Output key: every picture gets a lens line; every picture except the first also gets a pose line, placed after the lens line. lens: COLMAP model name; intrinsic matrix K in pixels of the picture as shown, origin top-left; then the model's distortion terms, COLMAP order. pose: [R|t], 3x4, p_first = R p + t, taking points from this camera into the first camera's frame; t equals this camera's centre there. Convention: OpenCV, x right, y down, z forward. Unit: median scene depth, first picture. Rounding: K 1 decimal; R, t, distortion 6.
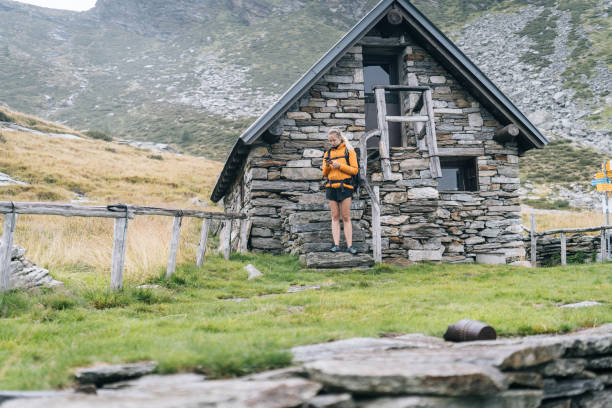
lens RADIAL K [[724.4, 0, 319.0], [0, 724.4, 197.1], [0, 0, 1]] dist [-0.003621, 0.000000]
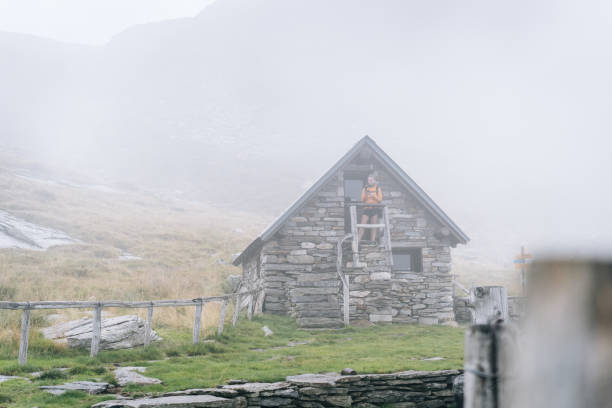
lens RADIAL K [[724.4, 0, 306.4], [0, 724.4, 202.0], [0, 0, 1]] dist [-0.003621, 0.000000]
pose [[0.999527, 0.020238, -0.023168, 0.020682], [-0.020976, 0.999266, -0.032054, -0.099997], [0.022502, 0.032524, 0.999218, -0.467756]]
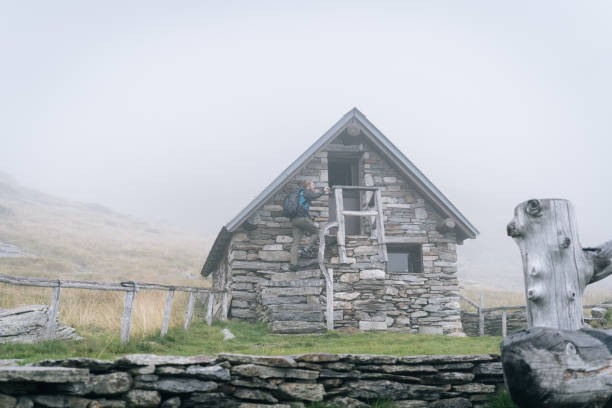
lens RADIAL K [[724.4, 0, 306.5], [0, 724.4, 203.0], [0, 0, 1]] dist [-0.003621, 0.000000]
pose [[0.999746, 0.017815, -0.013770, 0.043898], [-0.019013, 0.995535, -0.092457, -0.009361], [0.012062, 0.092695, 0.995621, -0.213430]]
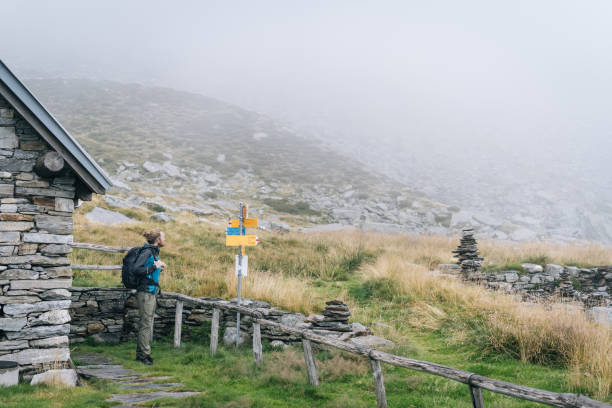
lens RADIAL K [[724.4, 0, 310.6], [0, 724.4, 204.1], [0, 0, 1]] dist [-0.003621, 0.000000]
pose [[0.949503, 0.063401, 0.307284, 0.290766], [-0.072560, 0.997193, 0.018461, -0.084518], [-0.305252, -0.039826, 0.951439, 0.349088]]
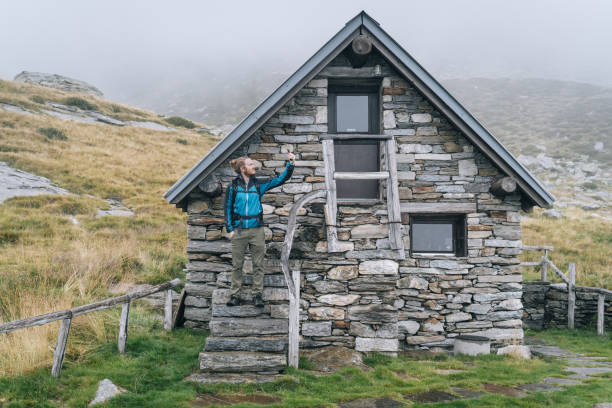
lens RADIAL K [[724.4, 0, 306.7], [0, 724.4, 204.1], [0, 0, 1]] dist [-0.003621, 0.000000]
pose [[0.982021, 0.024784, -0.187137, 0.200999], [-0.015281, 0.998527, 0.052053, -0.110323], [0.188151, -0.048258, 0.980954, 0.175079]]
